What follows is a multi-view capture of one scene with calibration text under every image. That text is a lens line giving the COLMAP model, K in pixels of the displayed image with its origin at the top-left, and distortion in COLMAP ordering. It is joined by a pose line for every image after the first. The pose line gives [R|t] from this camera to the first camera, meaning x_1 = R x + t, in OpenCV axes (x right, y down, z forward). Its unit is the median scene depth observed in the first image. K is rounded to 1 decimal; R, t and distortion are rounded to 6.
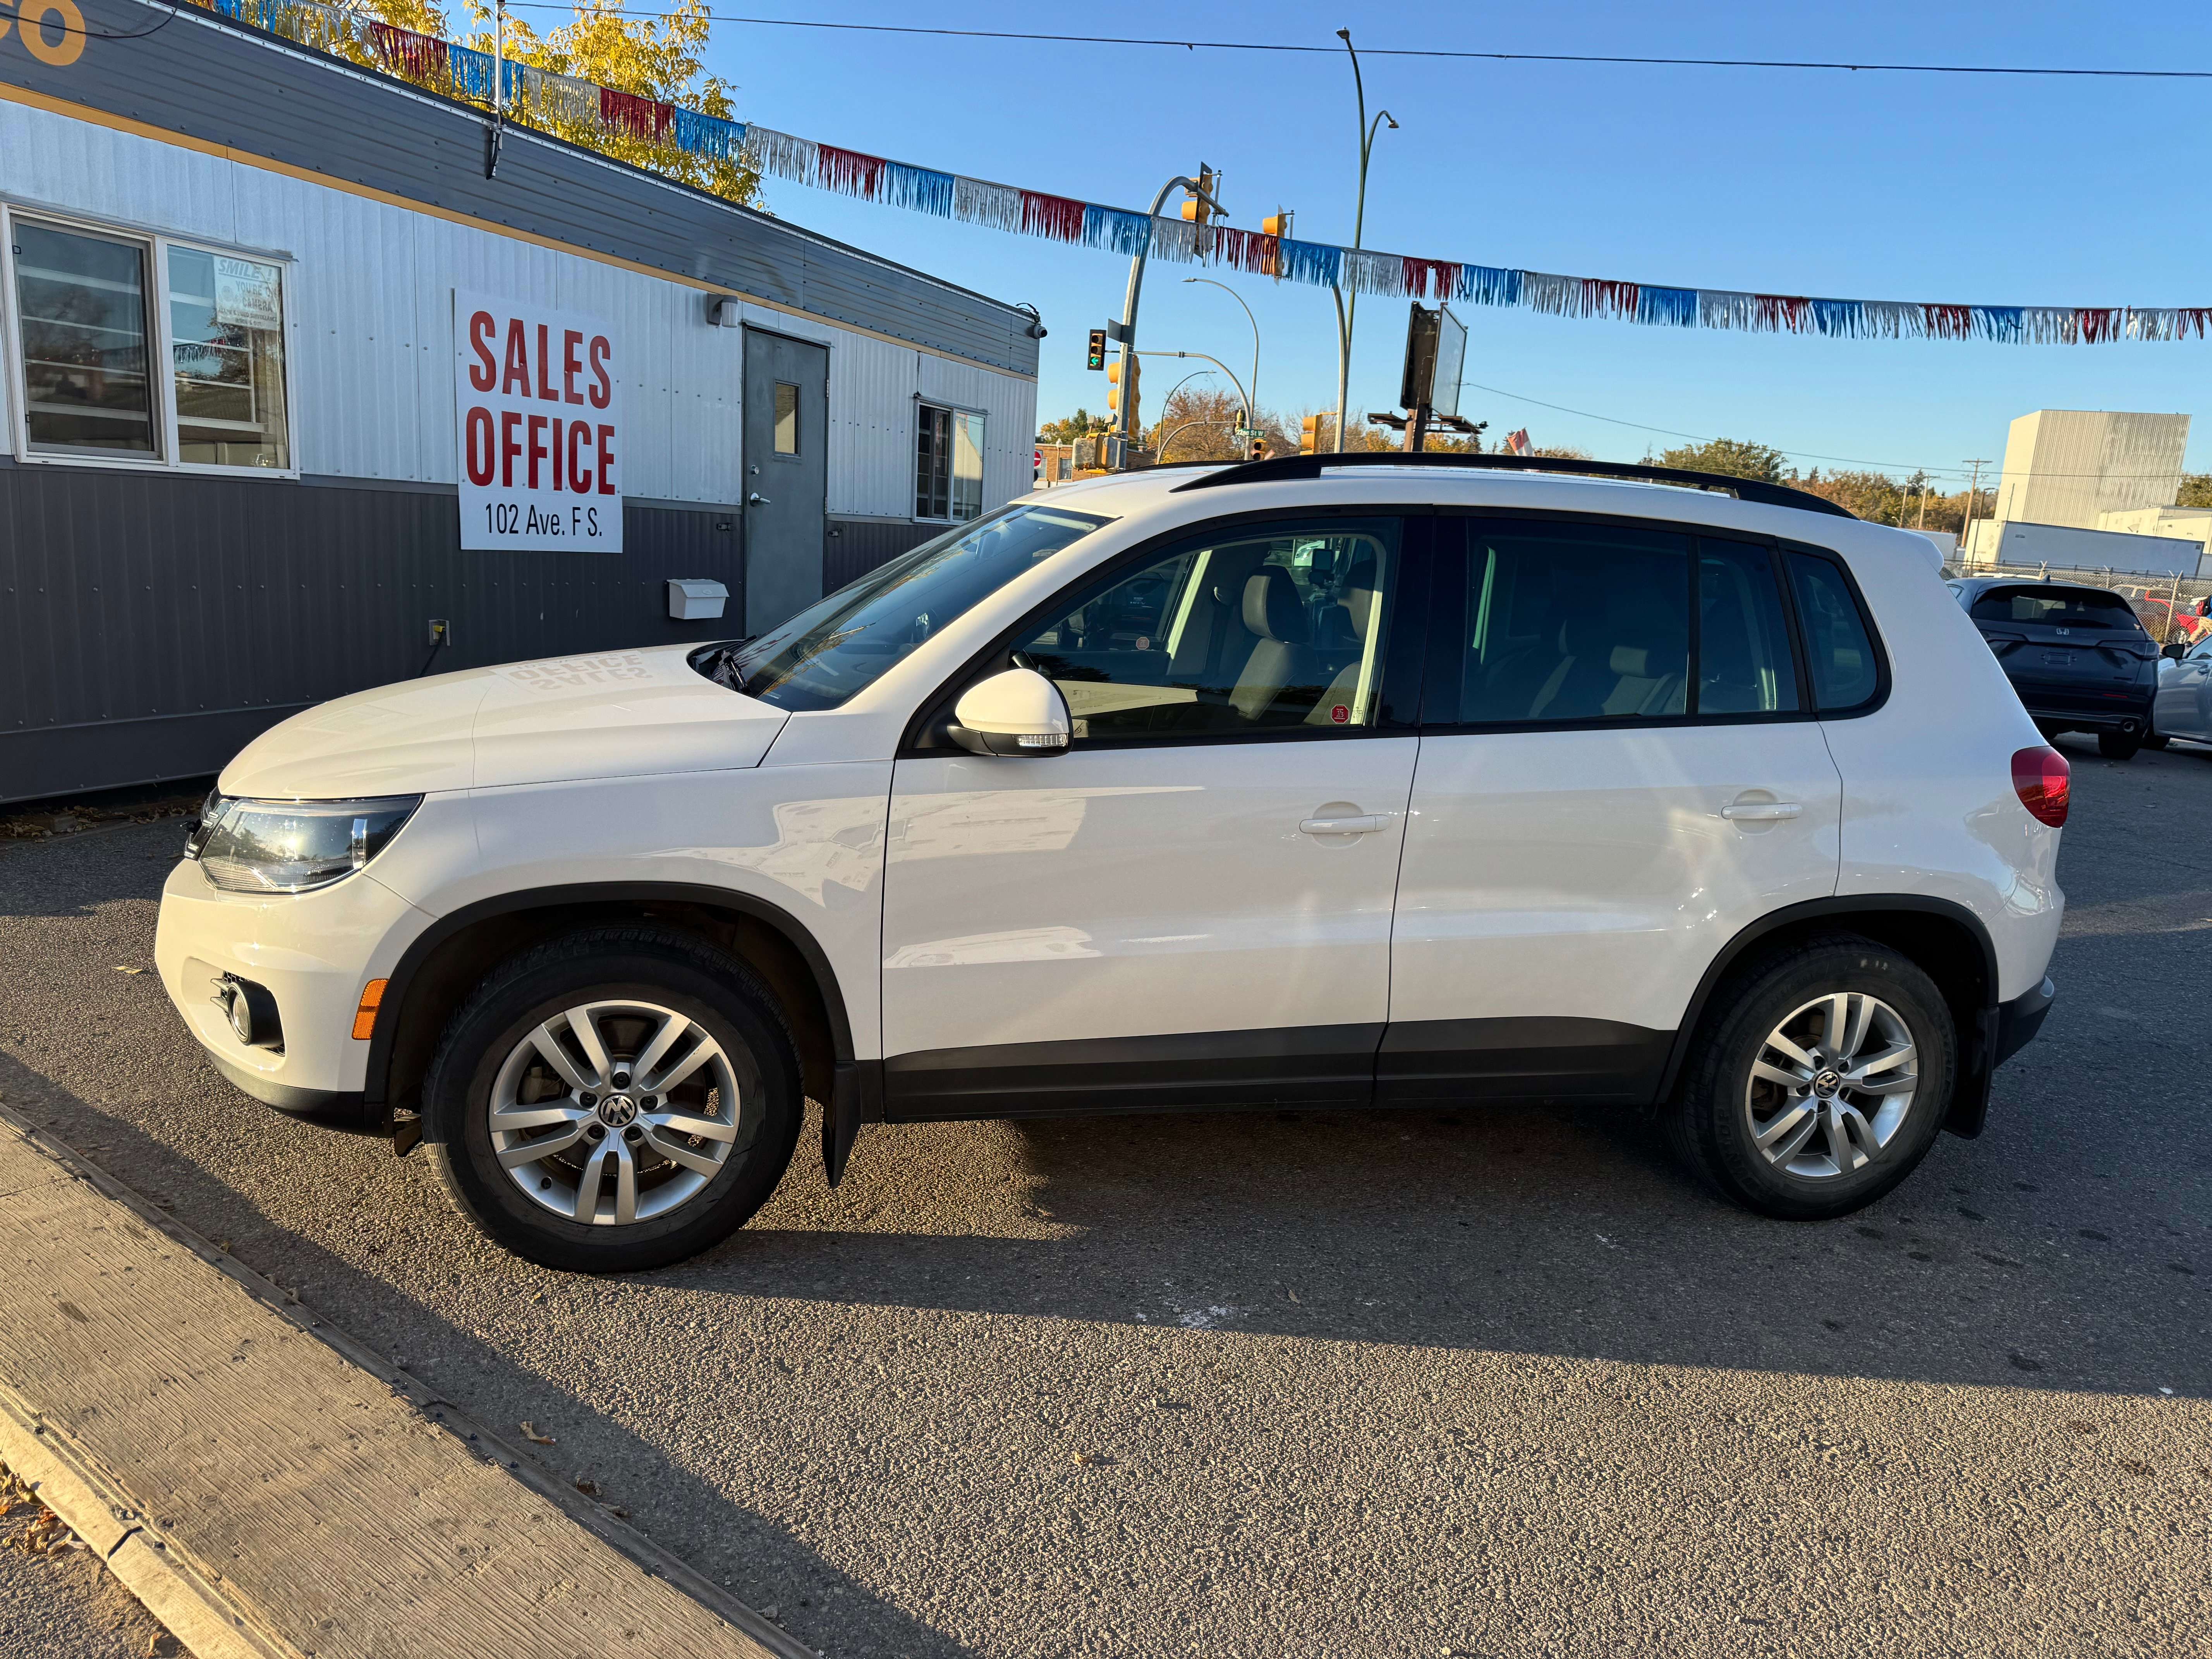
lens RADIAL K [[1585.7, 0, 1106.0], [0, 1585.7, 829.5], [0, 0, 1]] dist [0.038544, -0.035417]
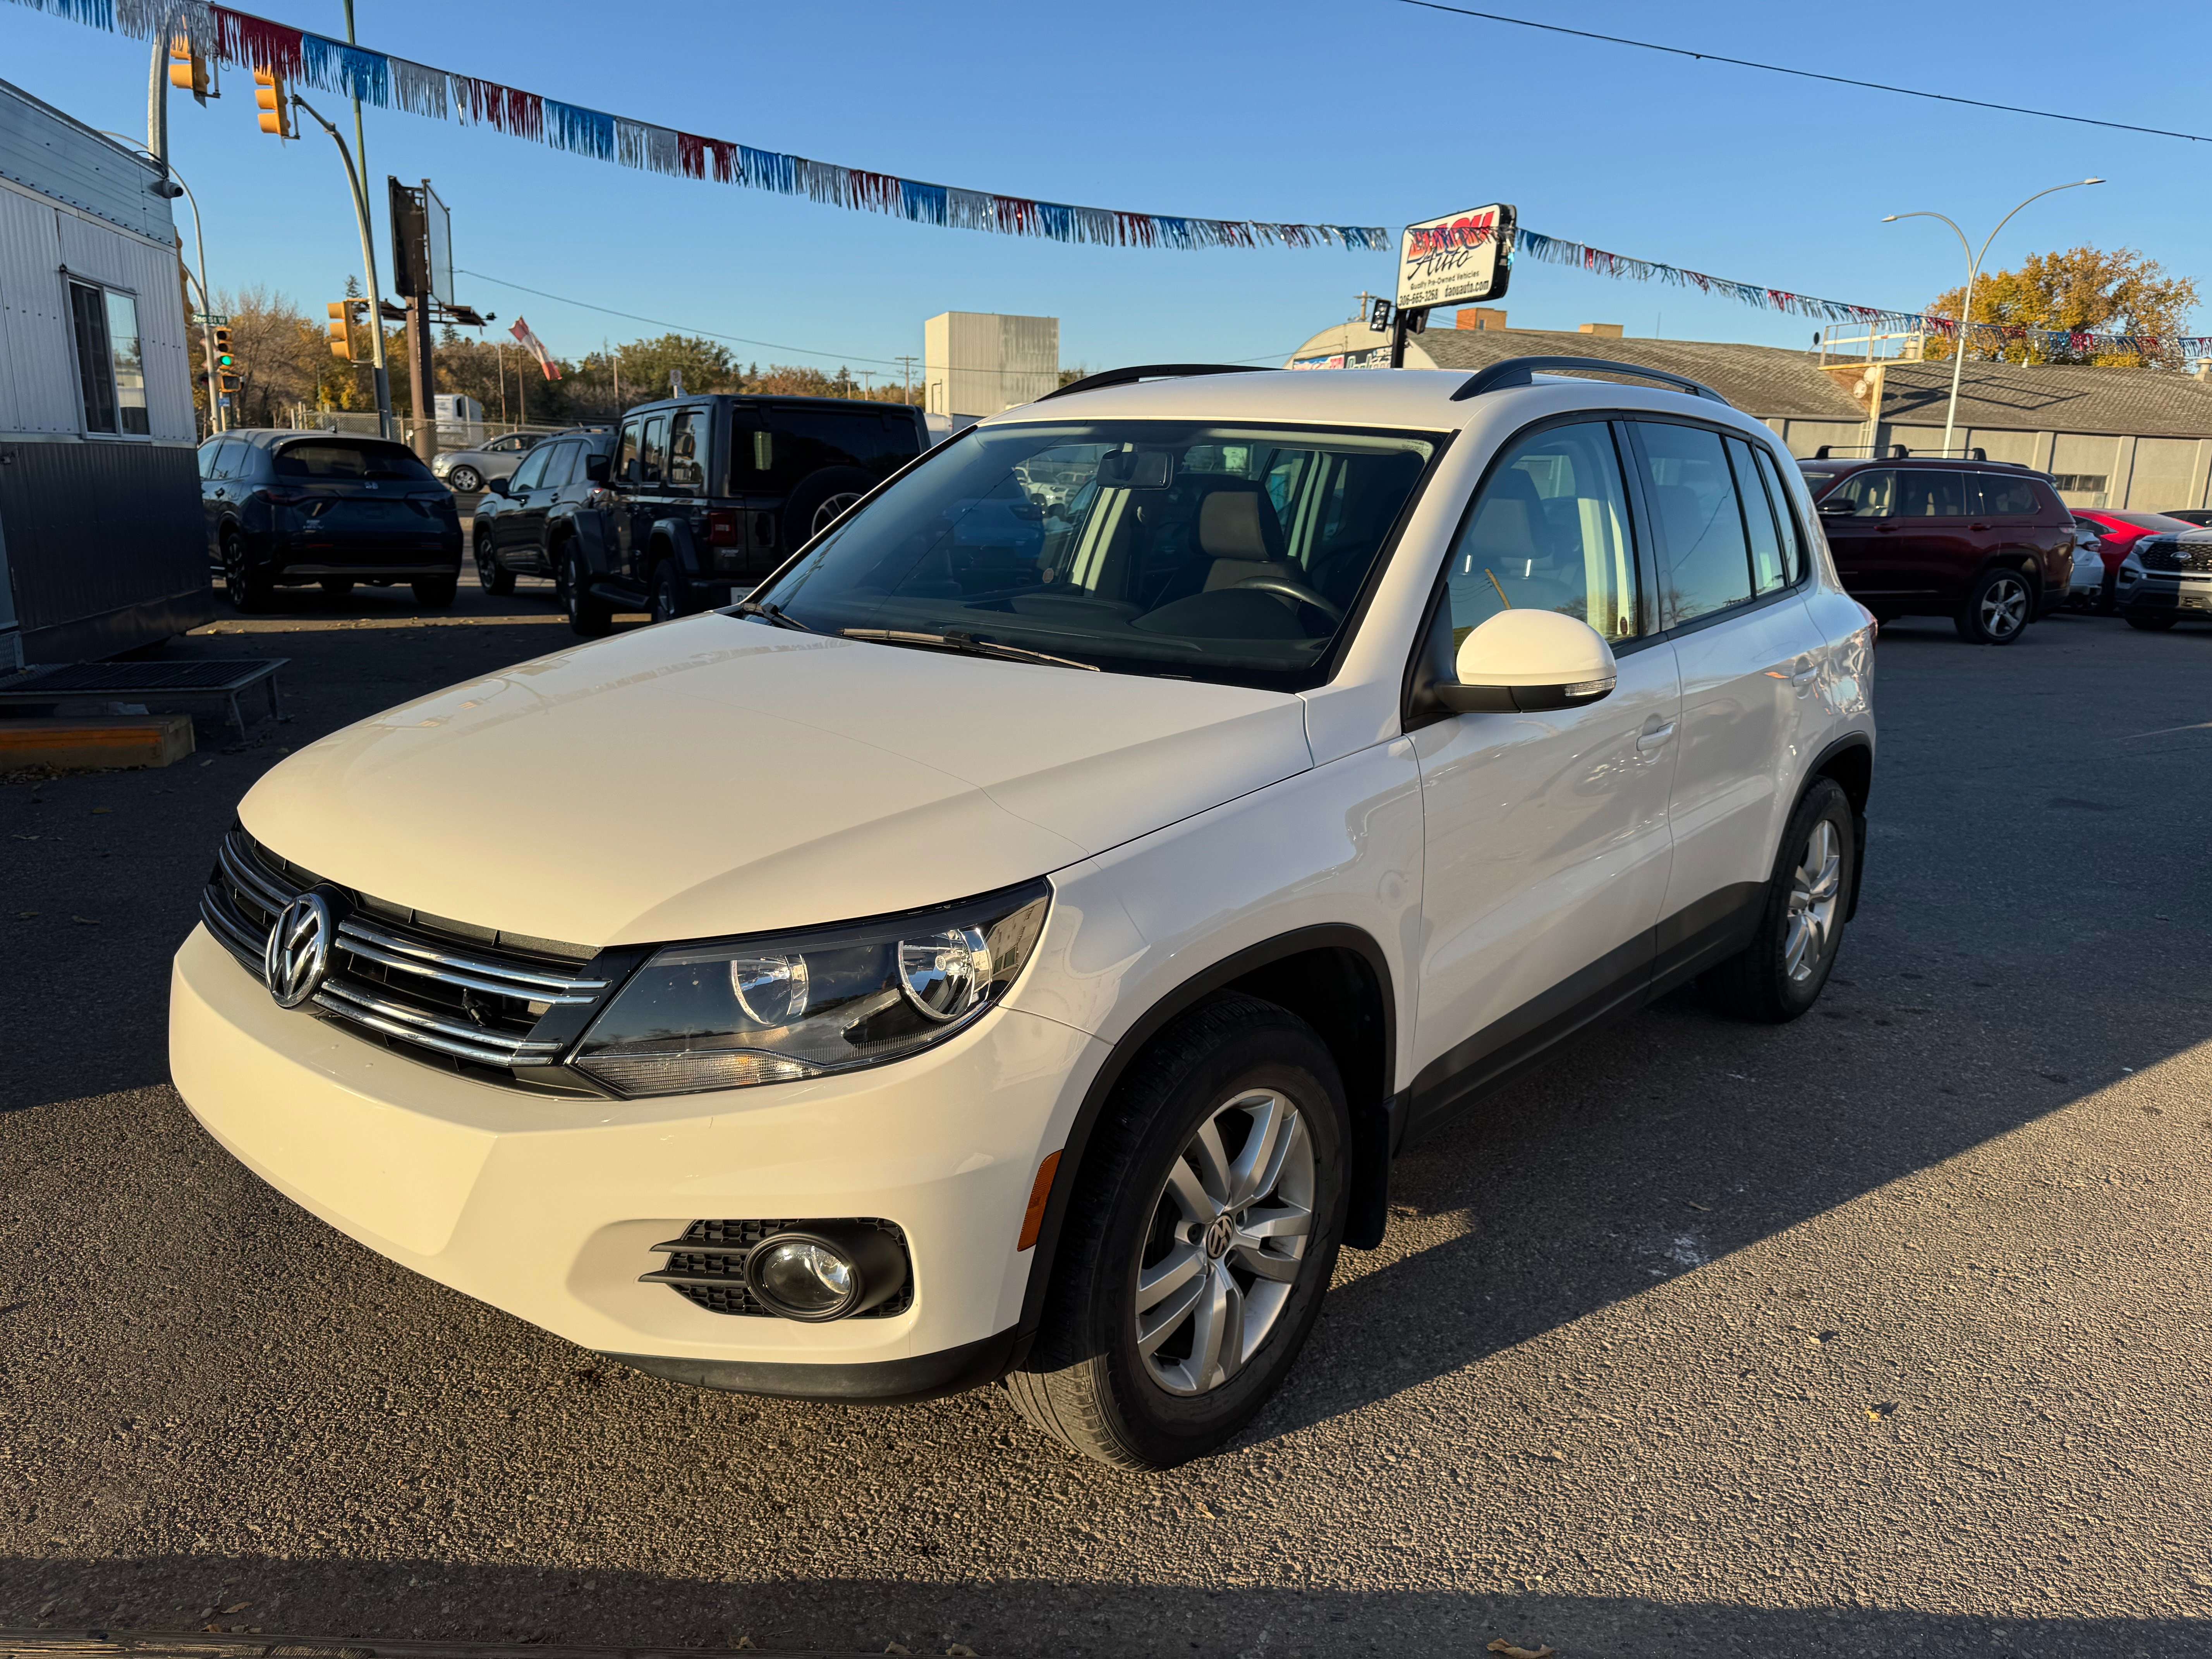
lens RADIAL K [[1585.7, 0, 1106.0], [0, 1585.7, 829.5], [0, 0, 1]] dist [0.038544, -0.035417]
pose [[0.801280, -0.172467, 0.572893, -0.268439], [0.136930, 0.984999, 0.105012, -0.037189], [-0.582410, -0.005698, 0.812875, 0.146509]]
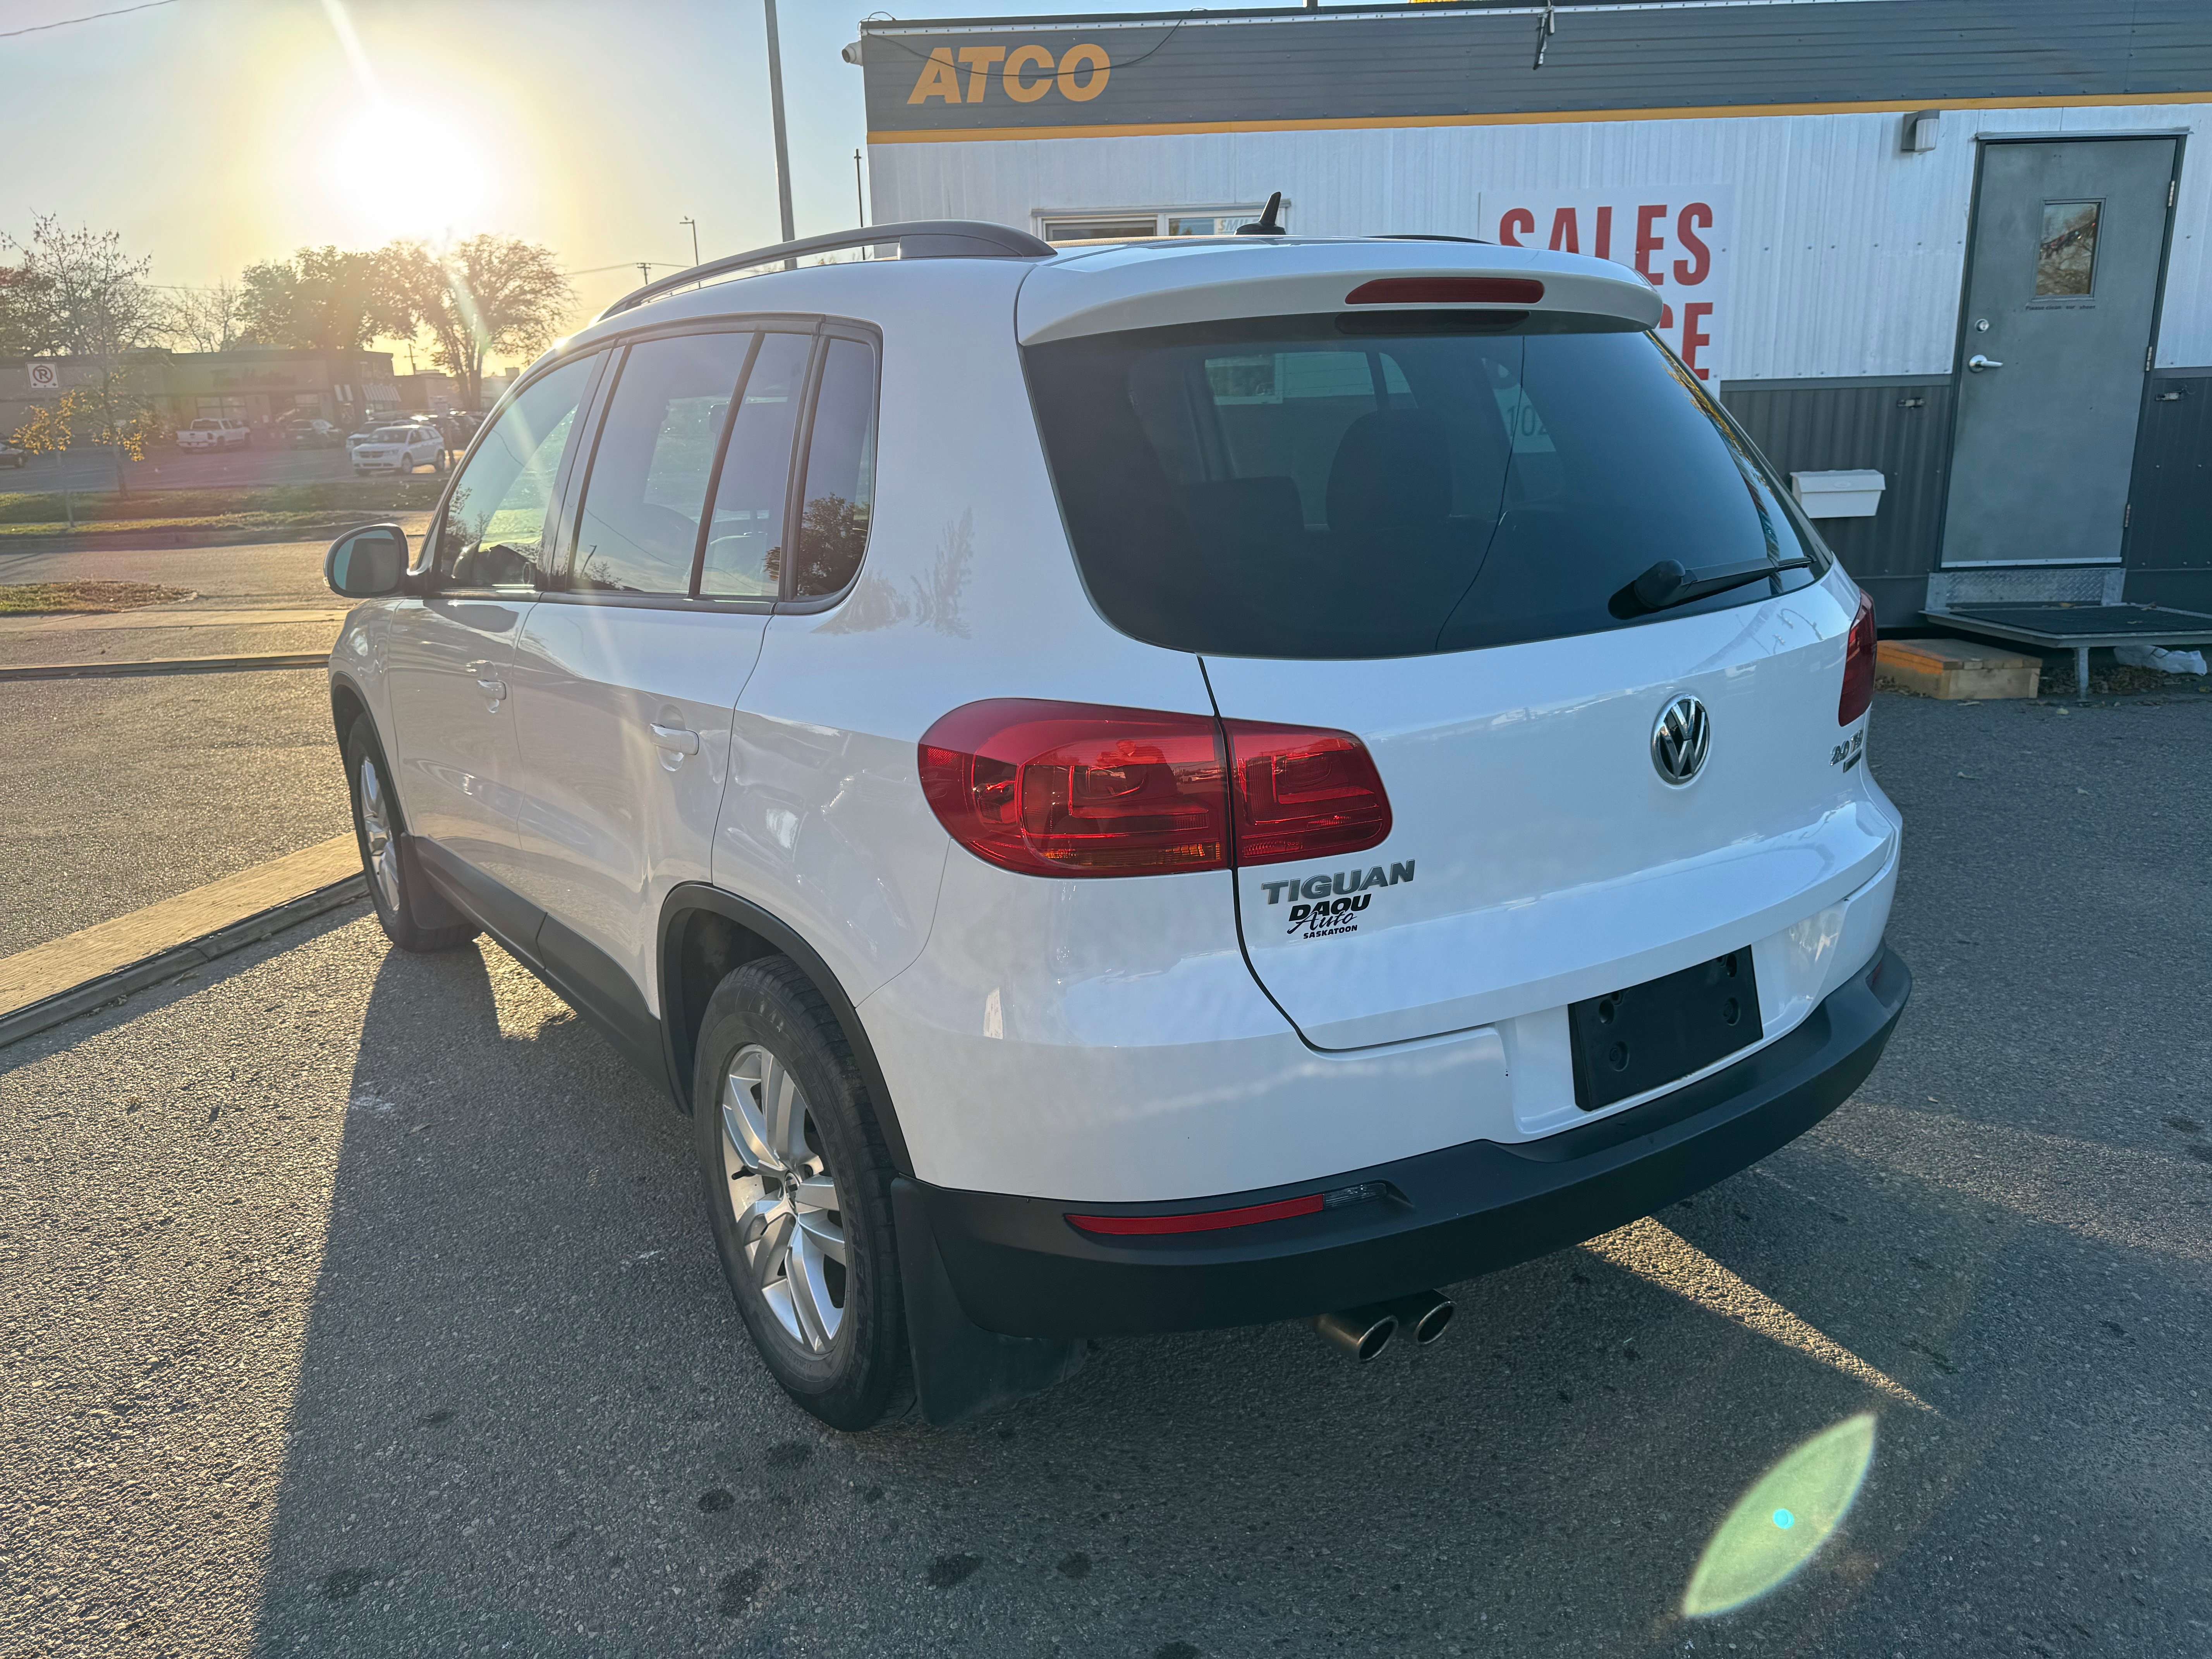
lens RADIAL K [[1585.7, 0, 1106.0], [0, 1585.7, 829.5], [0, 0, 1]] dist [0.038544, -0.035417]
pose [[0.367378, 0.165726, -0.915188, 0.454685], [-0.121226, 0.984135, 0.129548, -0.036584], [0.922137, 0.063352, 0.381640, 0.370841]]
